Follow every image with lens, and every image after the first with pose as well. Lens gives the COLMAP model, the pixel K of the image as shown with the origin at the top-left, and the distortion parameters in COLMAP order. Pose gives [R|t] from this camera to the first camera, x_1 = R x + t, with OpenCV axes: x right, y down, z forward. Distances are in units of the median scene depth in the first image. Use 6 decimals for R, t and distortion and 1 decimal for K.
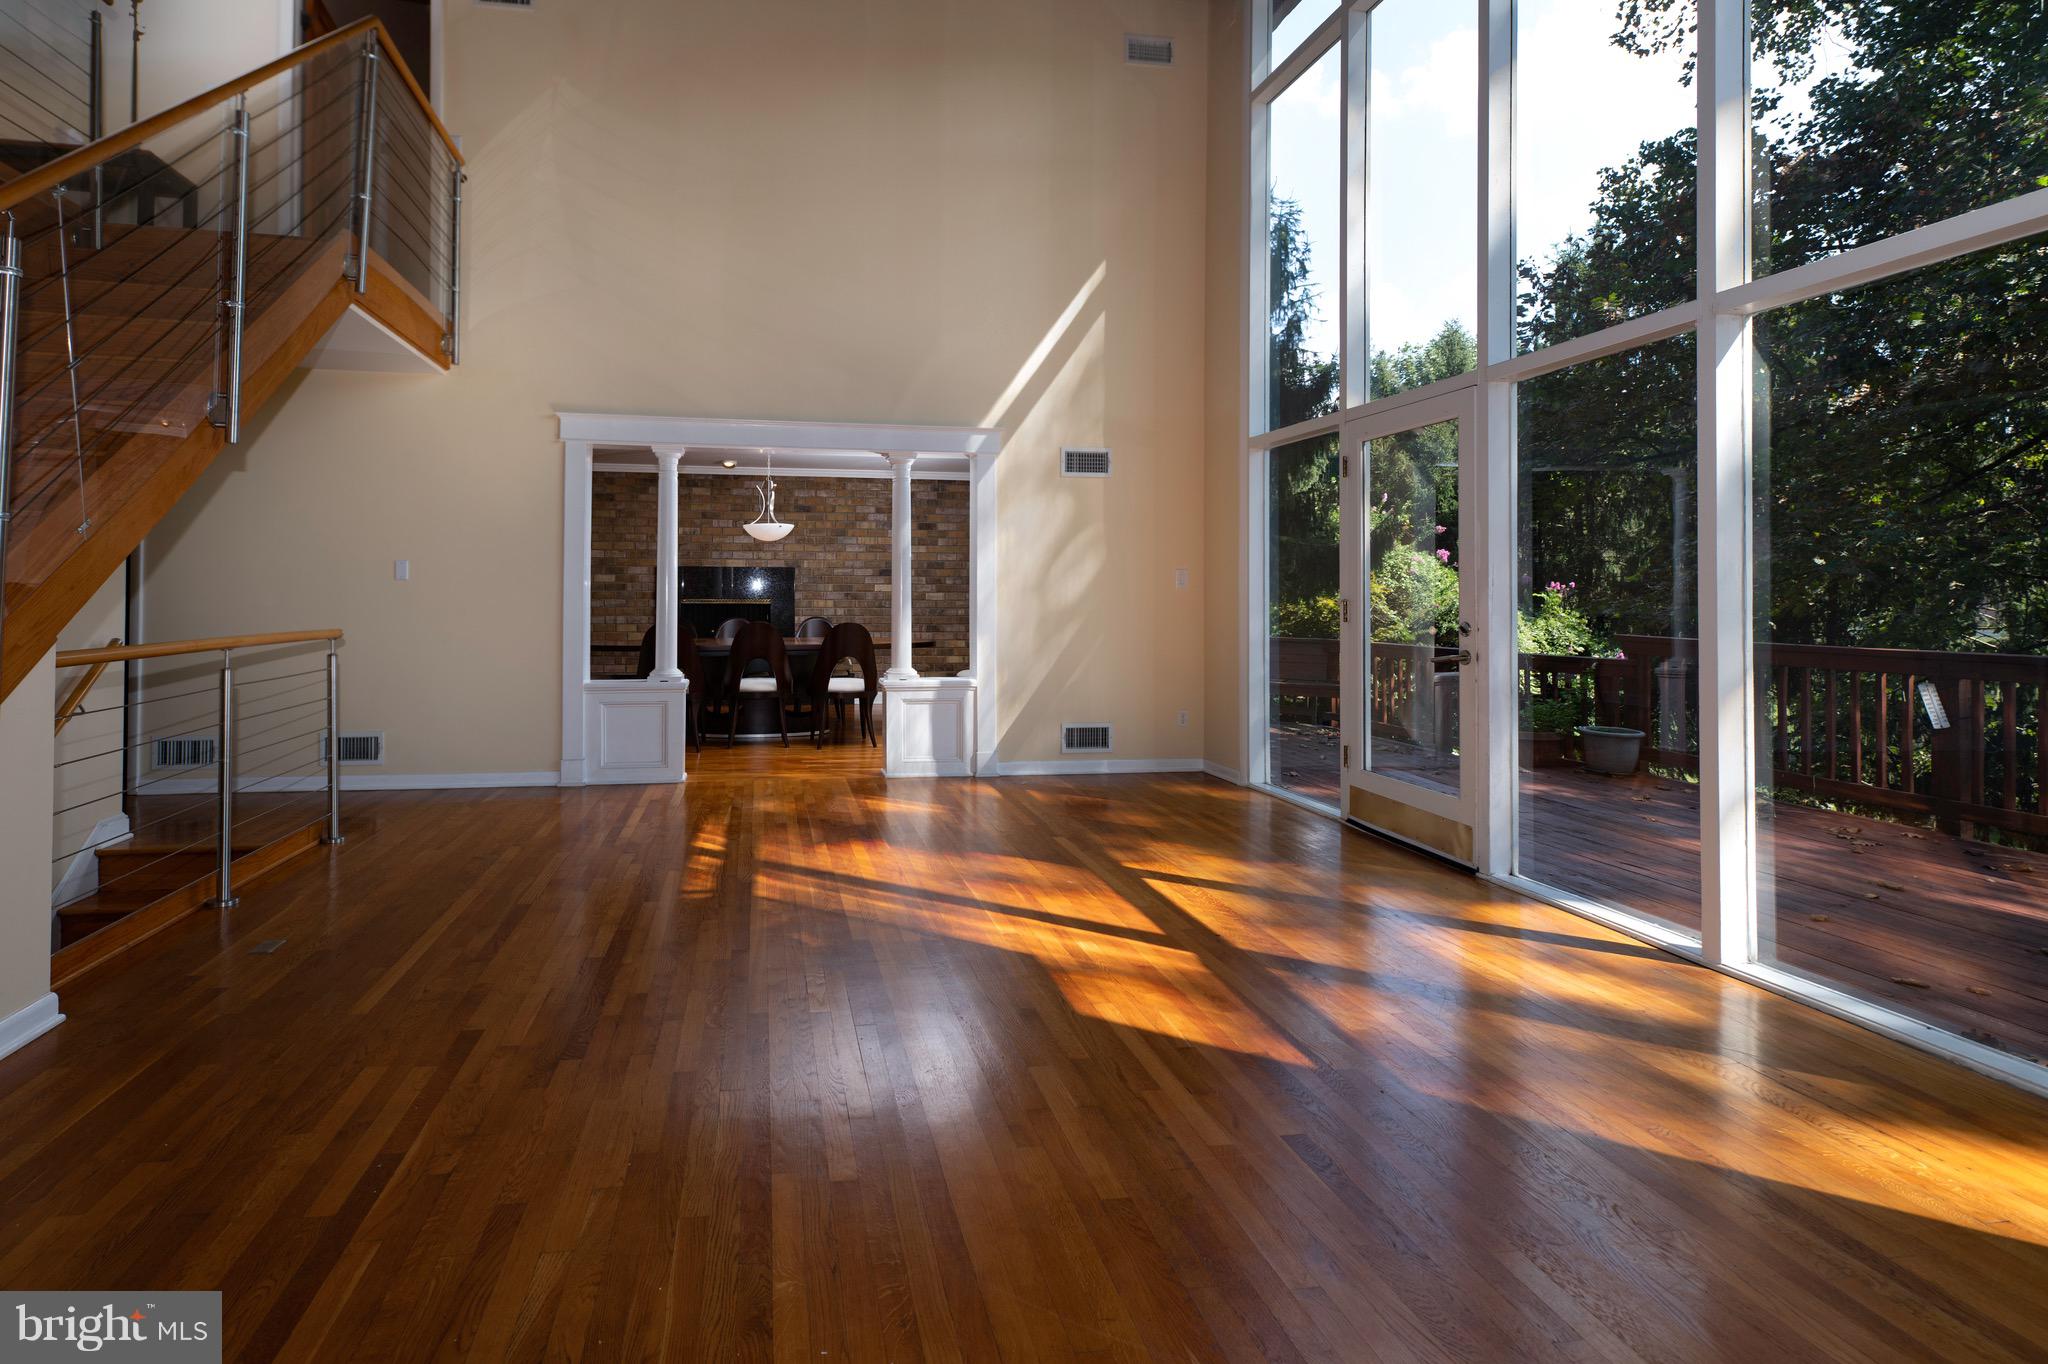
lens RADIAL K [[978.7, 0, 922.9], [0, 978.7, 589.7], [0, 0, 1]] dist [0.016517, 0.000402]
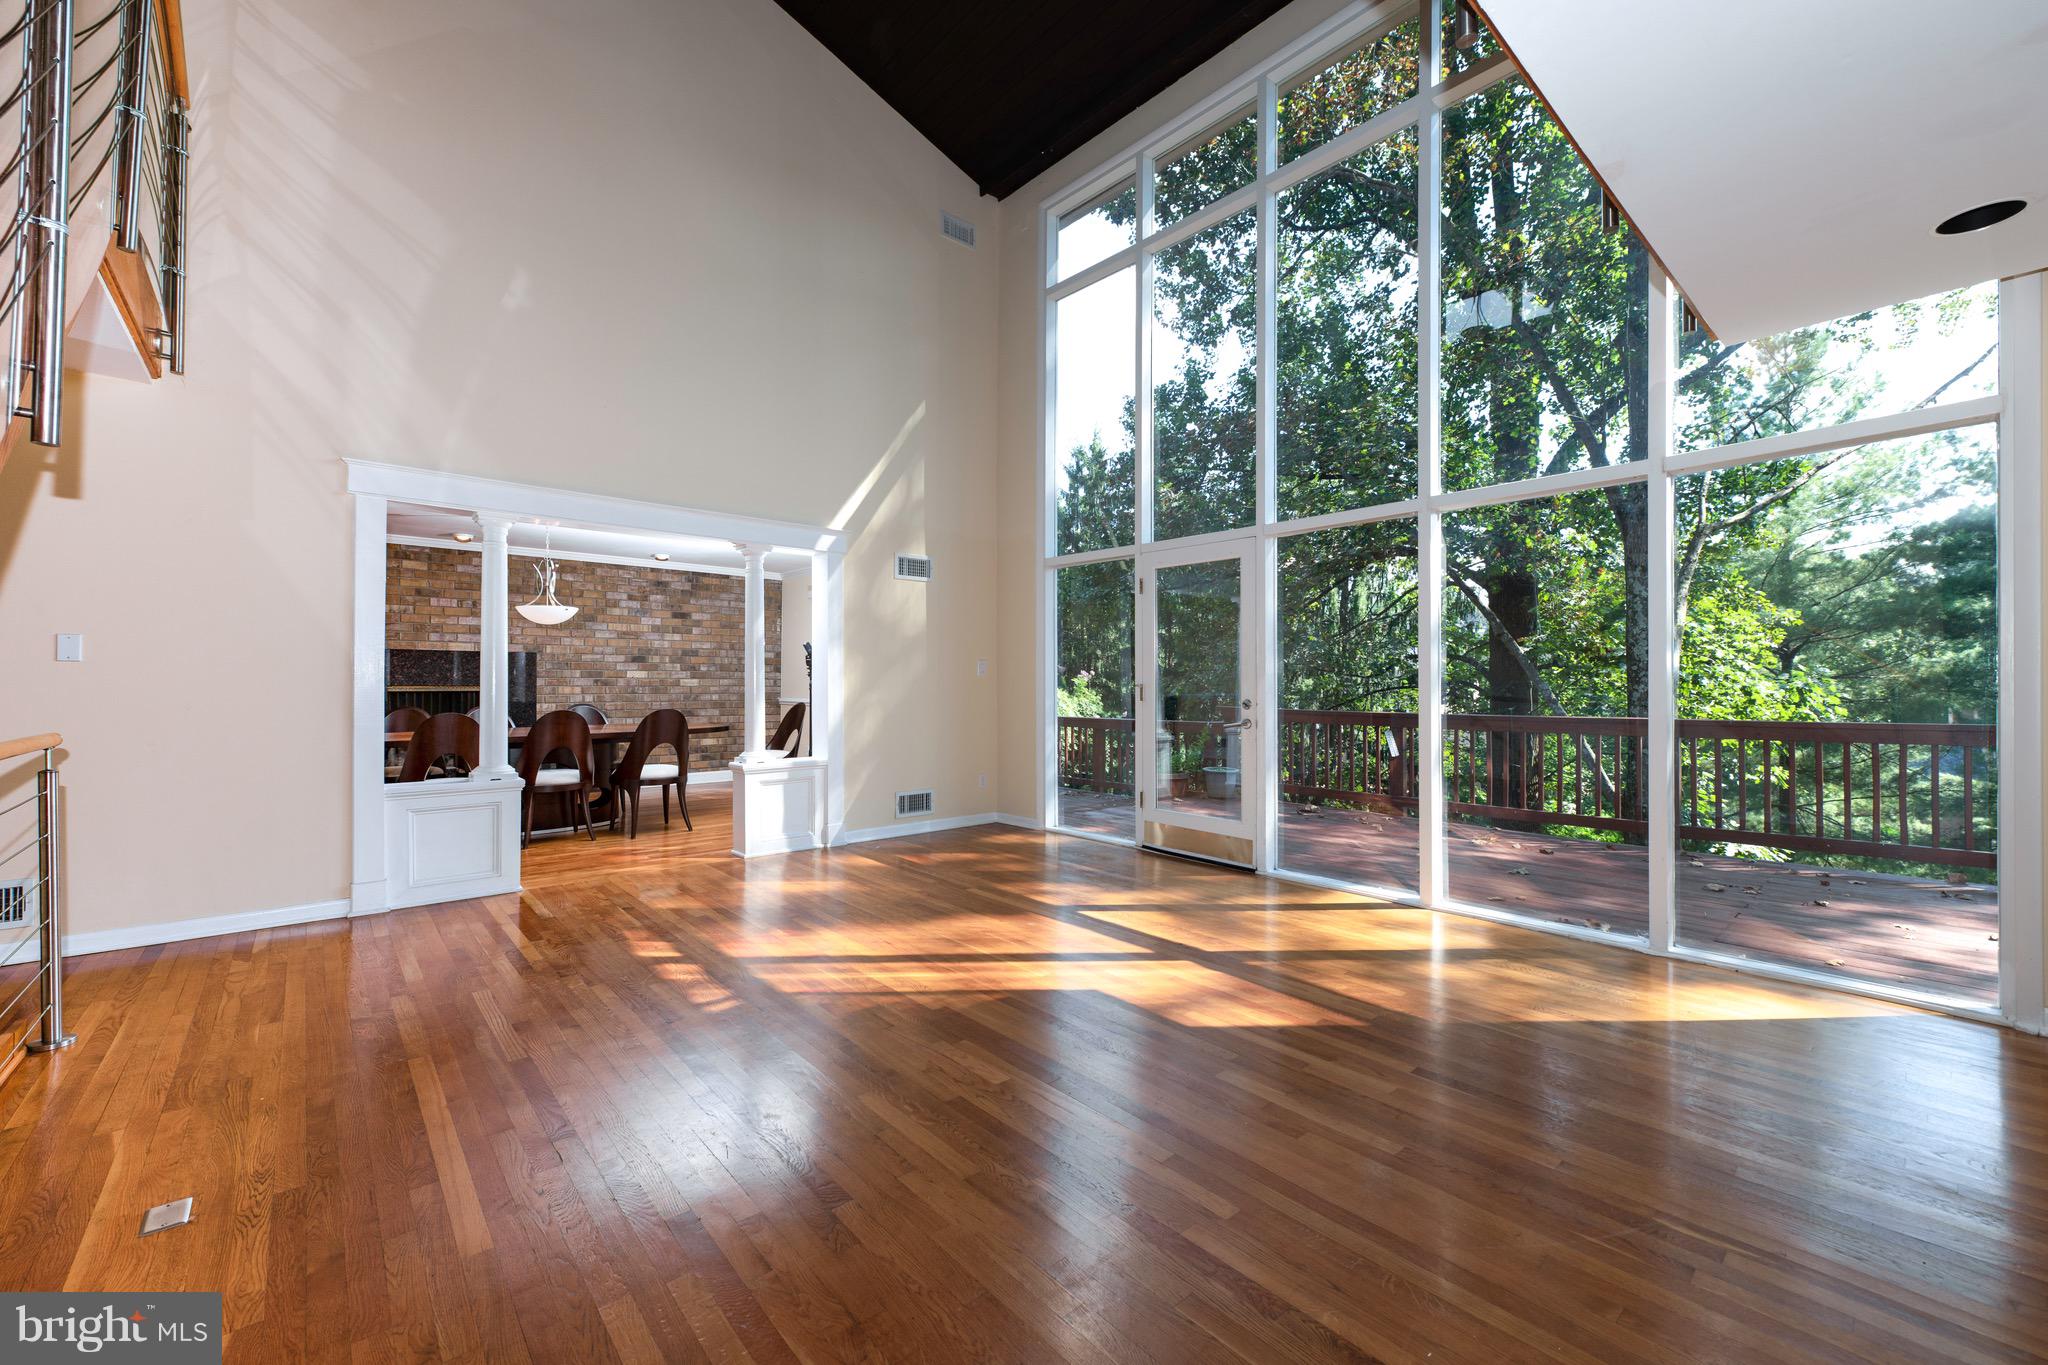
lens RADIAL K [[808.1, 0, 1027.2], [0, 808.1, 681.8], [0, 0, 1]] dist [0.008153, -0.000581]
pose [[0.841255, -0.002187, 0.540635, -0.233810], [-0.002559, 0.999965, 0.008027, -0.002525], [-0.540633, -0.008136, 0.841219, 0.110993]]
